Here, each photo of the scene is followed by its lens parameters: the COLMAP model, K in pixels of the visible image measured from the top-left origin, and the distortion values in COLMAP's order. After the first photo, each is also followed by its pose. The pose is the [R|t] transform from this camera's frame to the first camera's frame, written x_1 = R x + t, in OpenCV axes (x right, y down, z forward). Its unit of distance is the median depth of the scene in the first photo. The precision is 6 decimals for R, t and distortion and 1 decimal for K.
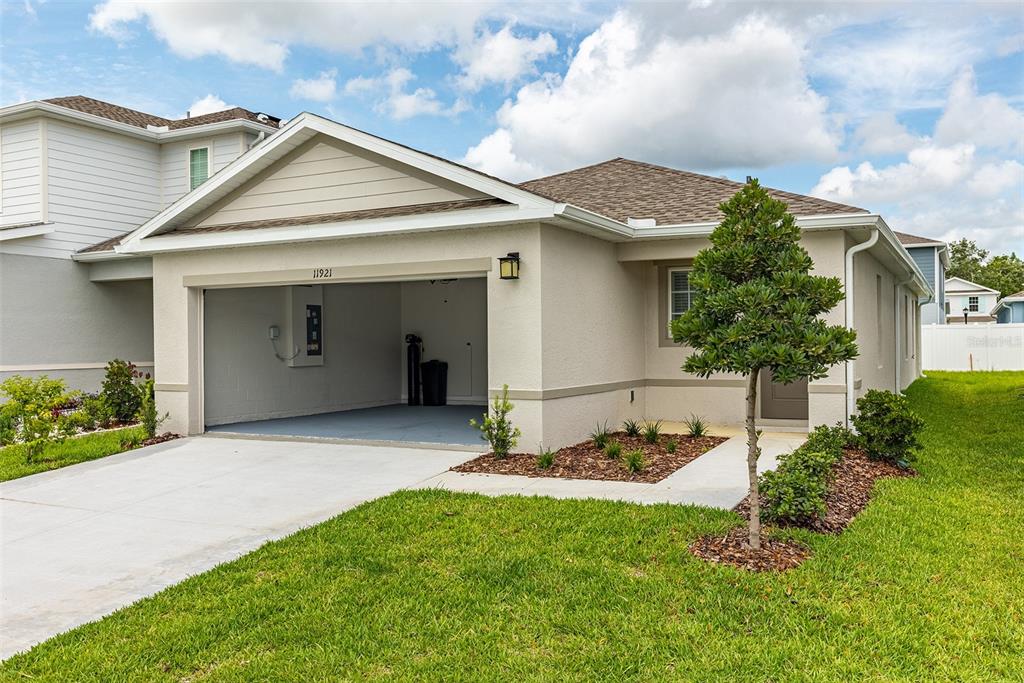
lens RADIAL K [[894.7, 0, 506.4], [0, 894.7, 340.0], [0, 0, 1]] dist [-0.006486, 0.006358]
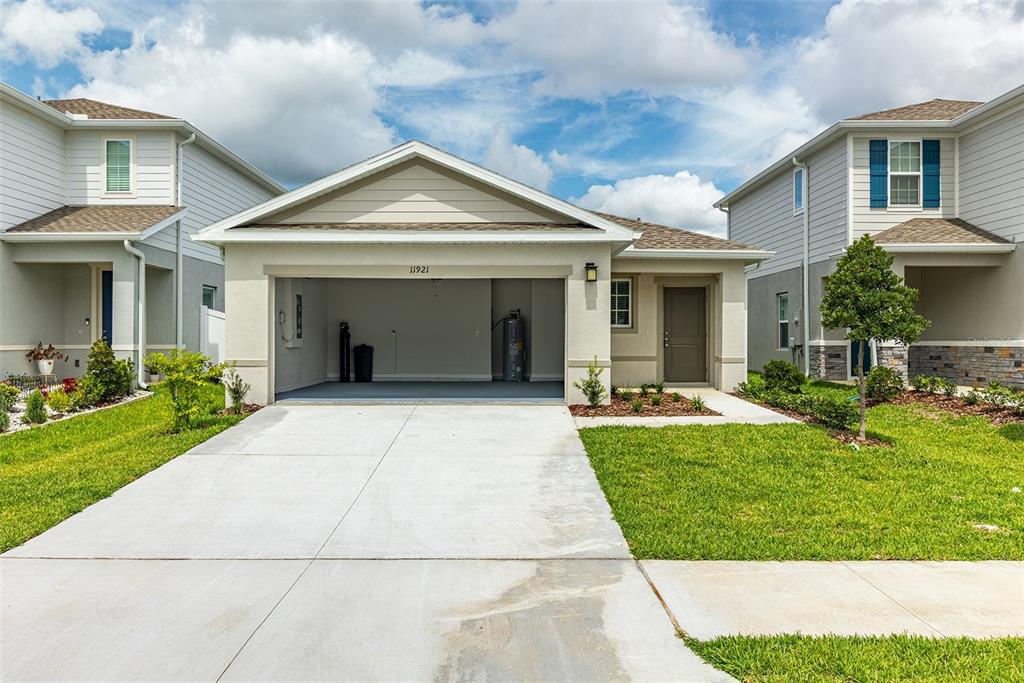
lens RADIAL K [[758.9, 0, 520.7], [0, 758.9, 339.5], [0, 0, 1]] dist [-0.010921, 0.017781]
pose [[0.878223, 0.010478, 0.478137, -0.607109], [-0.010793, 0.999940, -0.002090, 0.024740], [-0.478130, -0.003325, 0.878283, -0.001636]]
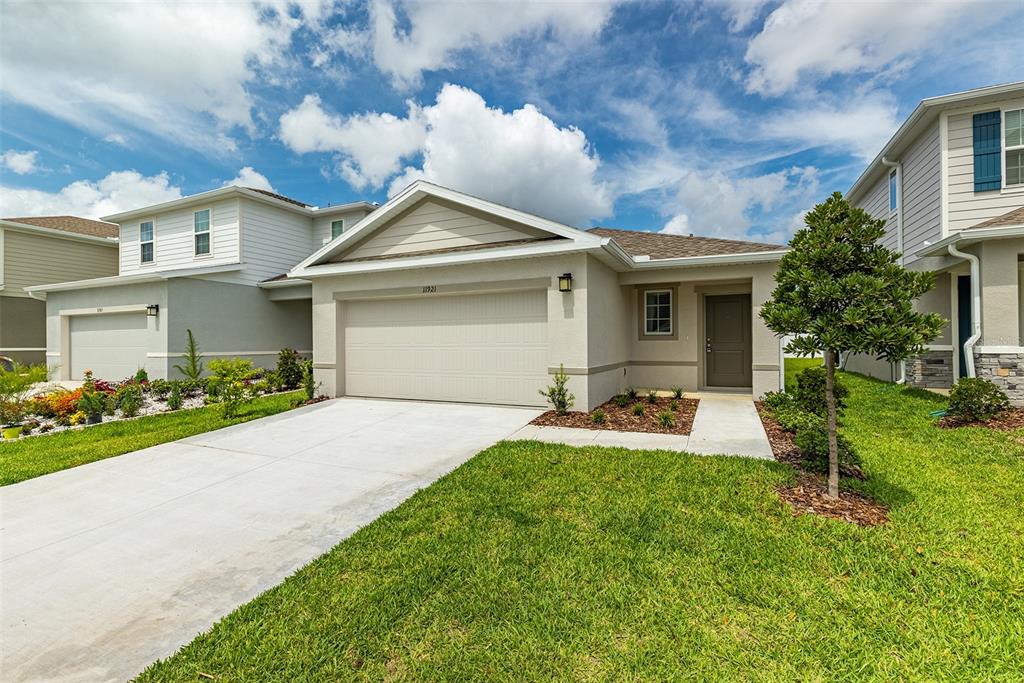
lens RADIAL K [[465.0, 0, 509.4], [0, 465.0, 341.4], [0, 0, 1]] dist [-0.000651, -0.000376]
pose [[0.999033, 0.004241, 0.043753, -0.109890], [-0.004178, 0.999990, -0.001526, 0.013425], [-0.043759, 0.001342, 0.999041, 0.226849]]
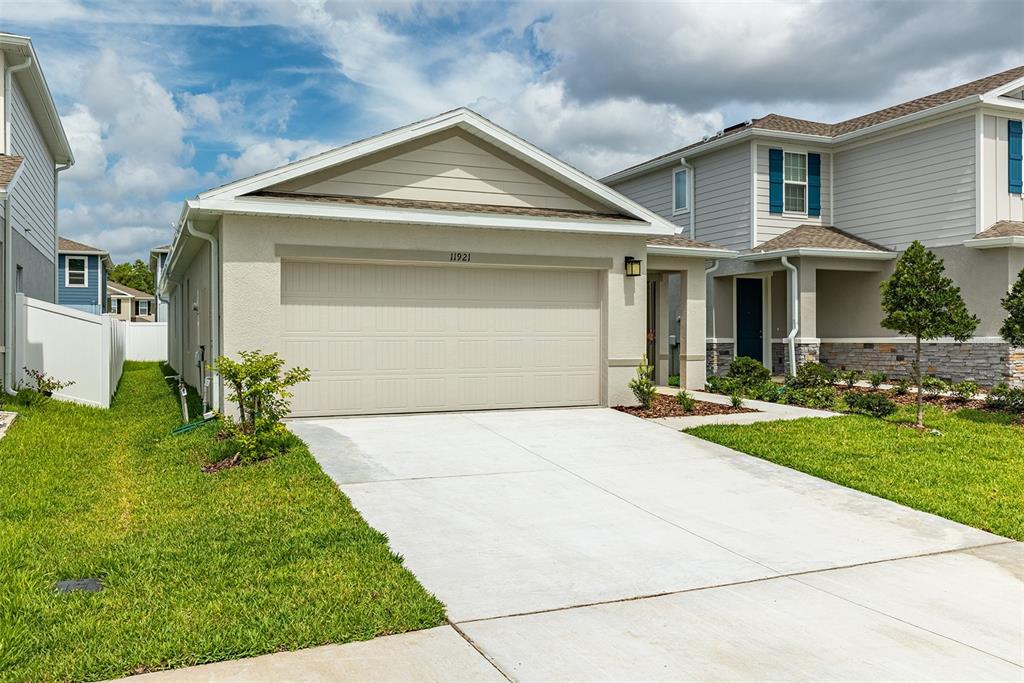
lens RADIAL K [[829.1, 0, 509.9], [0, 829.1, 342.9], [0, 0, 1]] dist [-0.009390, 0.003265]
pose [[0.624696, 0.004850, 0.780853, -0.987207], [-0.006216, 0.999980, -0.001237, 0.032145], [-0.780843, -0.004081, 0.624713, 0.330630]]
